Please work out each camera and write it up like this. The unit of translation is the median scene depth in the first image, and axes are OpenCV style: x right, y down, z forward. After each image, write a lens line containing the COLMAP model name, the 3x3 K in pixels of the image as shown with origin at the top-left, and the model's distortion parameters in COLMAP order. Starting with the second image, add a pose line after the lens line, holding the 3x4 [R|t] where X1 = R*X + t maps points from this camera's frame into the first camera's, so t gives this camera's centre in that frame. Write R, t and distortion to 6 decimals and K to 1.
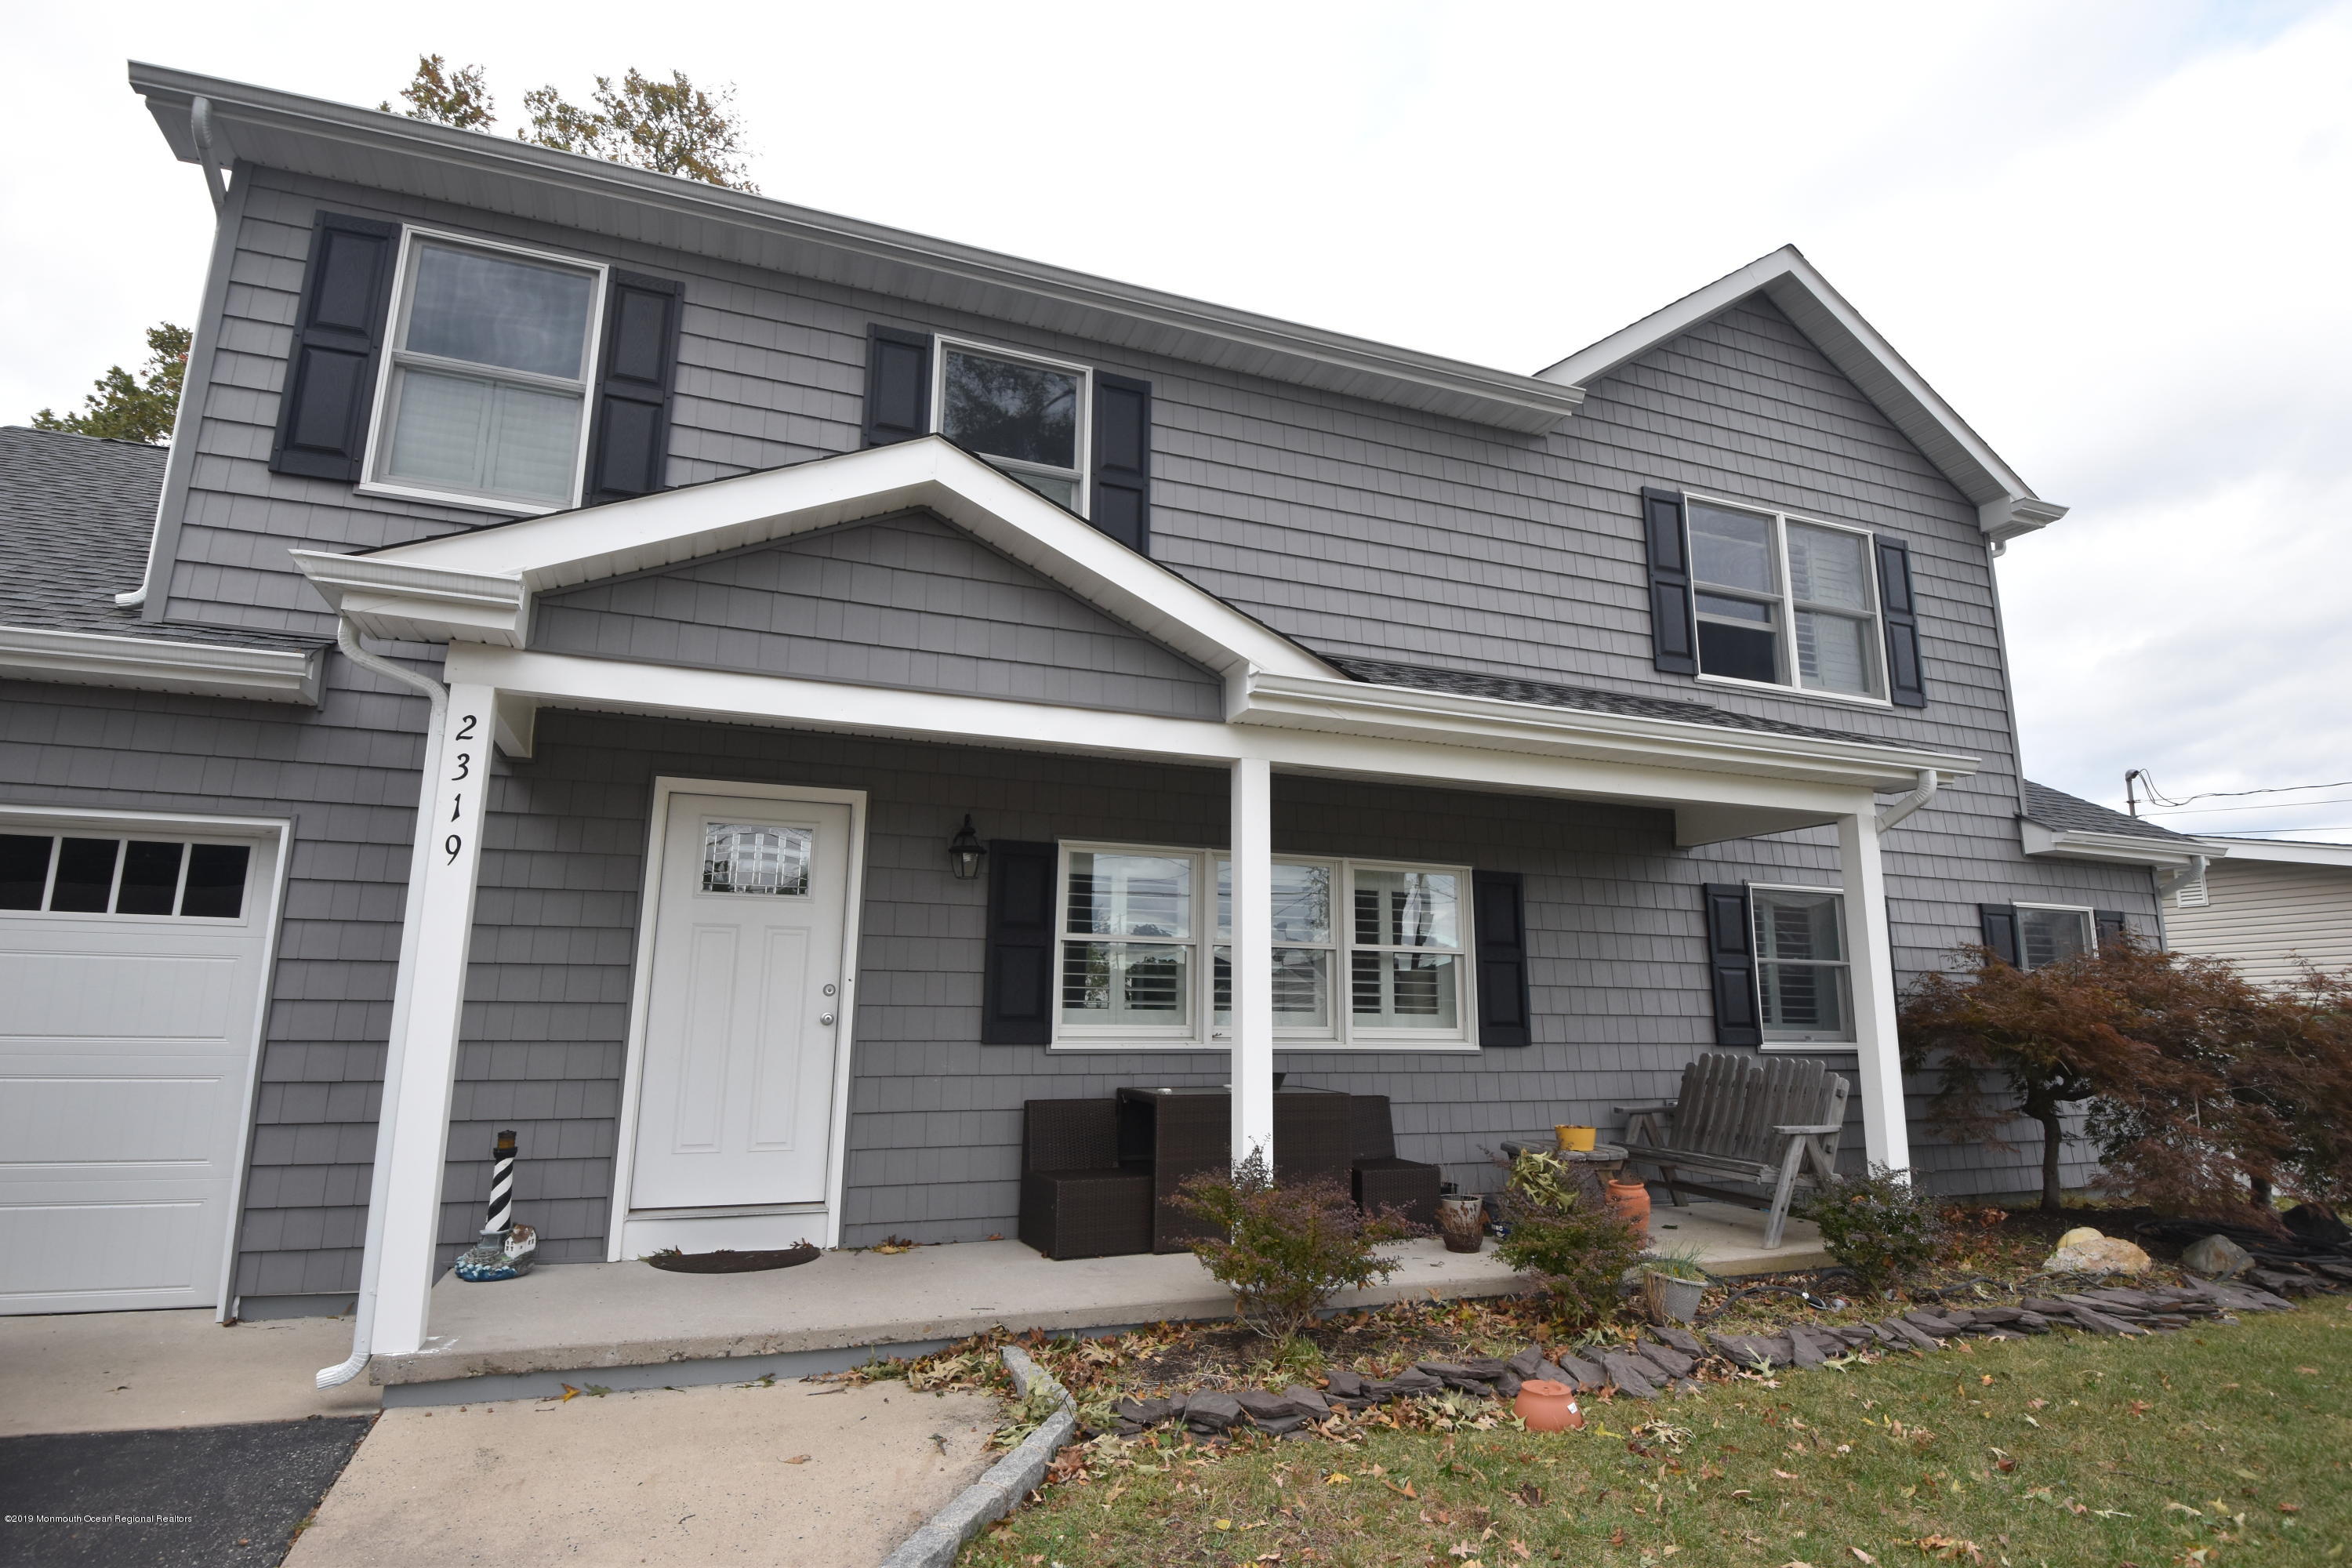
lens RADIAL K [[1209.3, 0, 1175.0], [0, 1209.3, 784.9], [0, 0, 1]] dist [-0.014657, -0.006088]
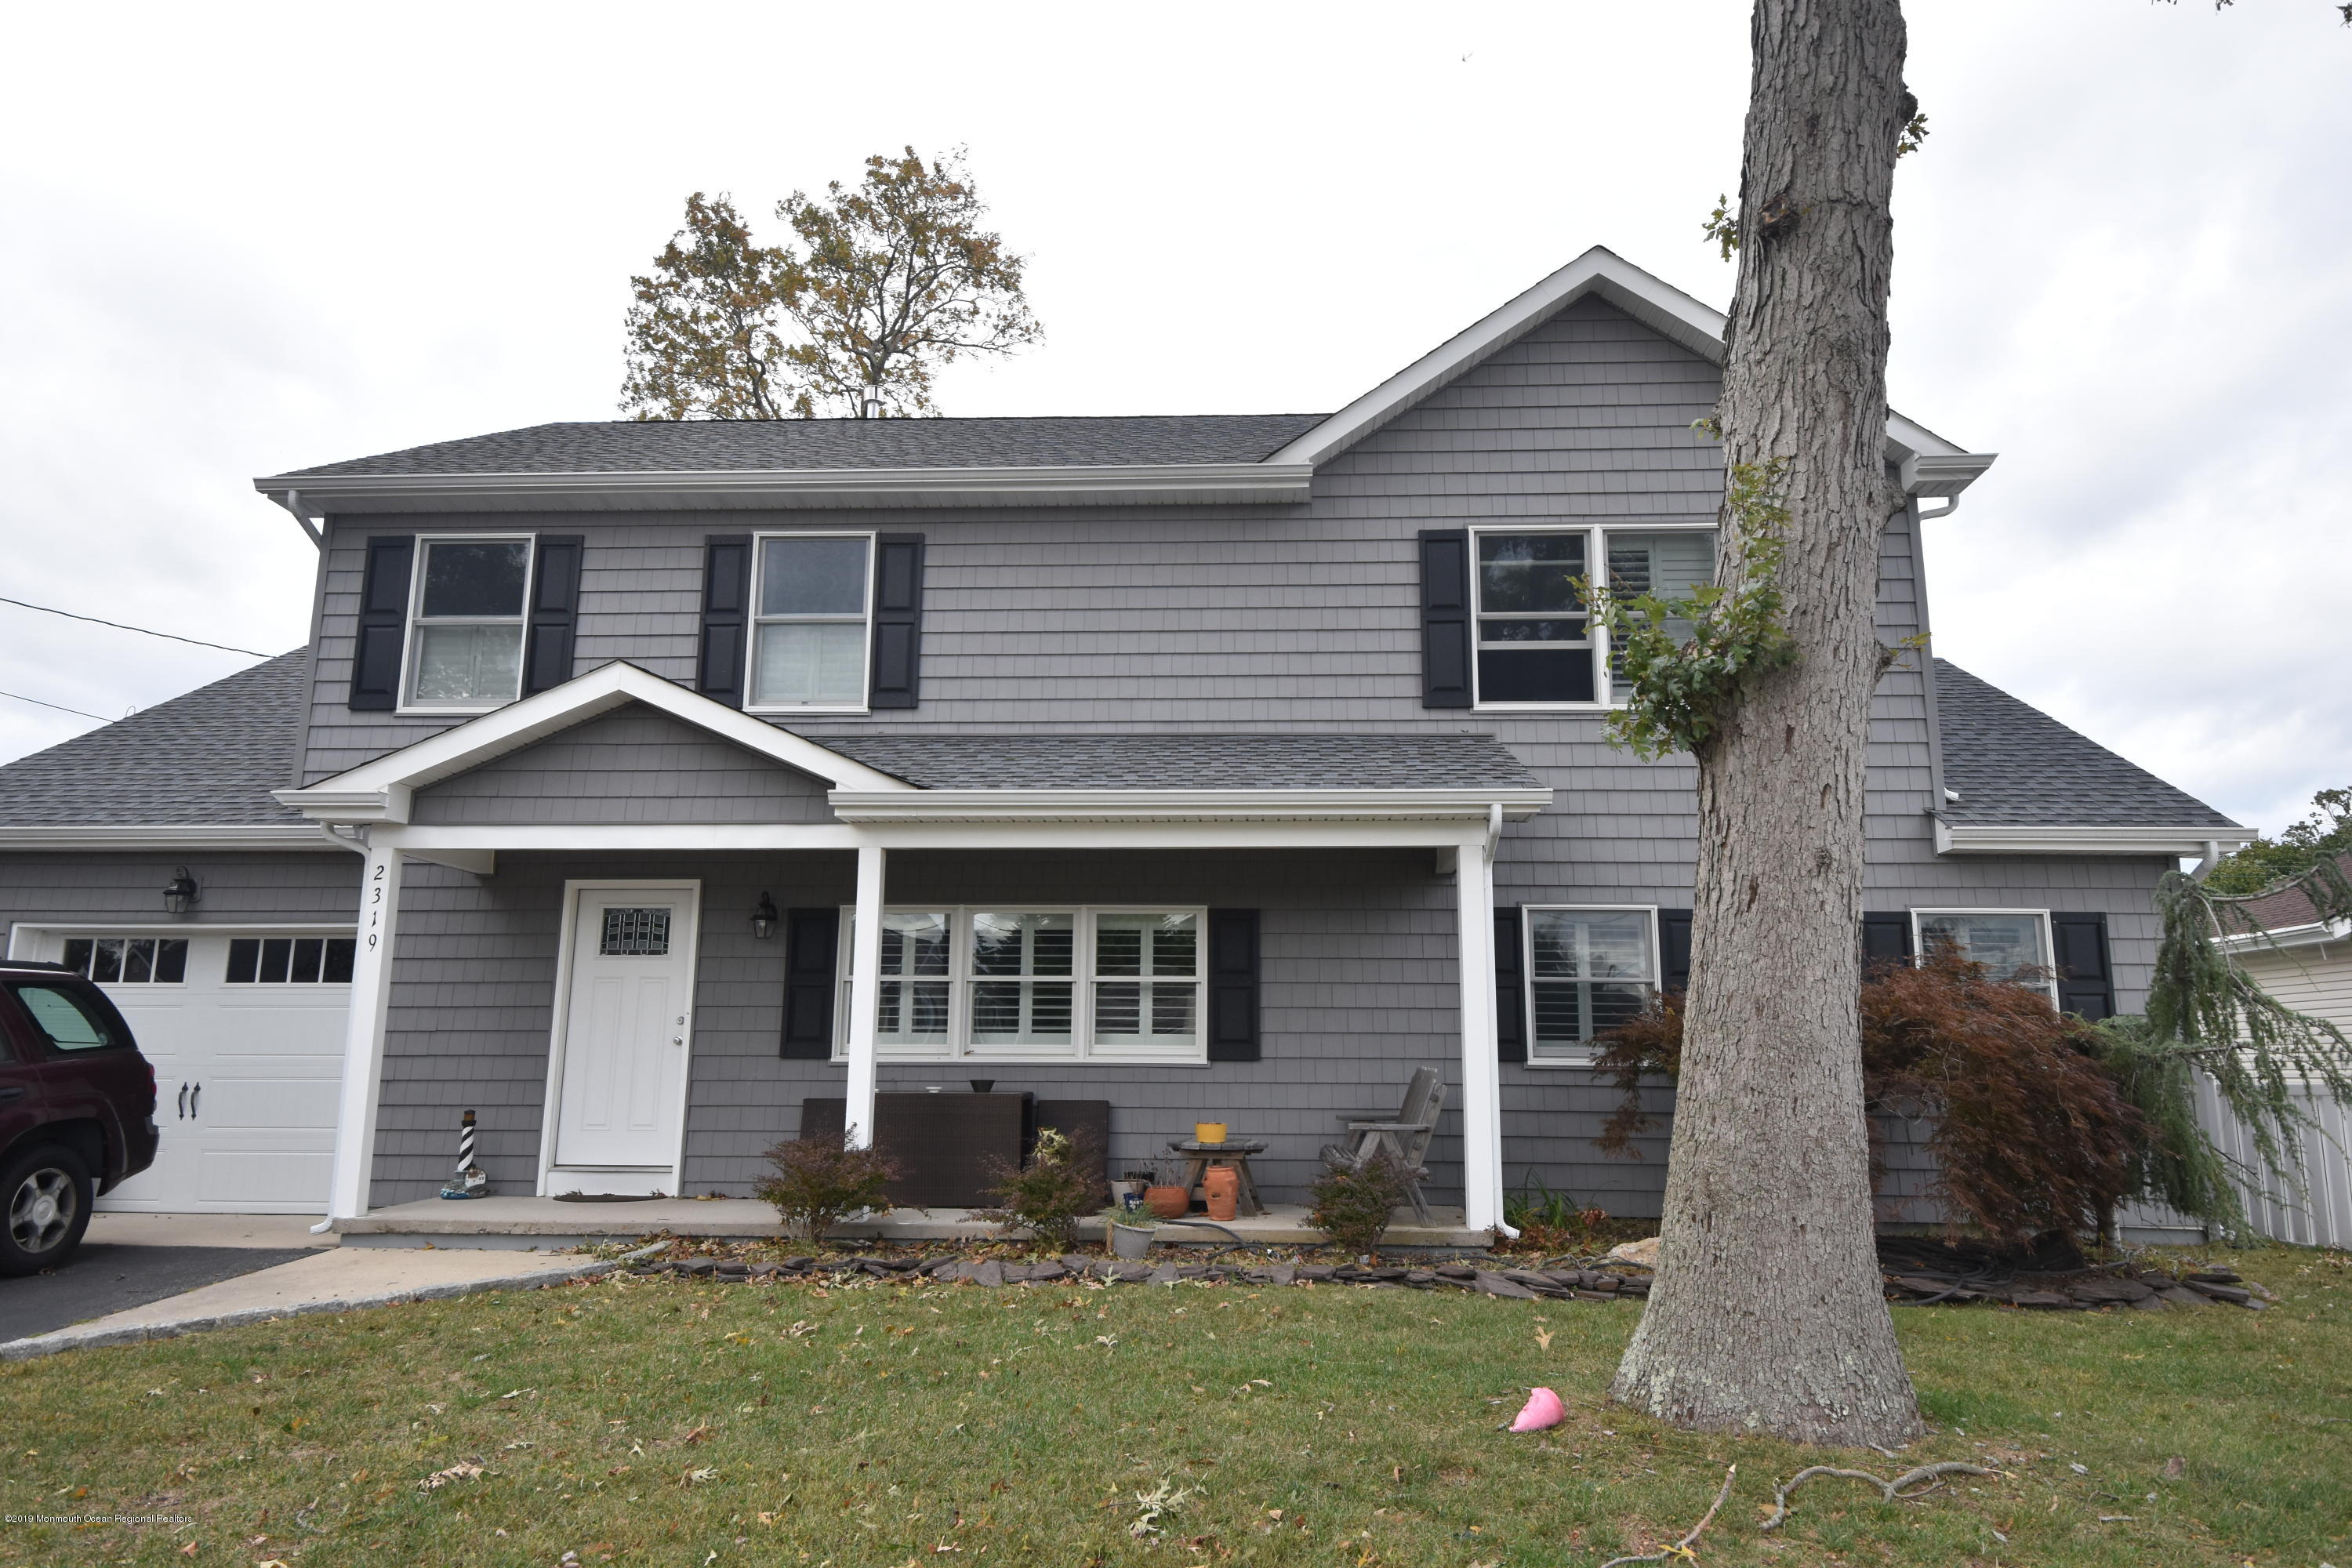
lens RADIAL K [[1507.7, 0, 1174.9], [0, 1507.7, 780.3], [0, 0, 1]] dist [-0.005701, 0.000442]
pose [[0.916691, -0.079355, -0.391638, 0.907535], [0.080095, 0.996682, -0.014477, -0.038338], [0.391487, -0.018097, 0.920005, -0.383027]]
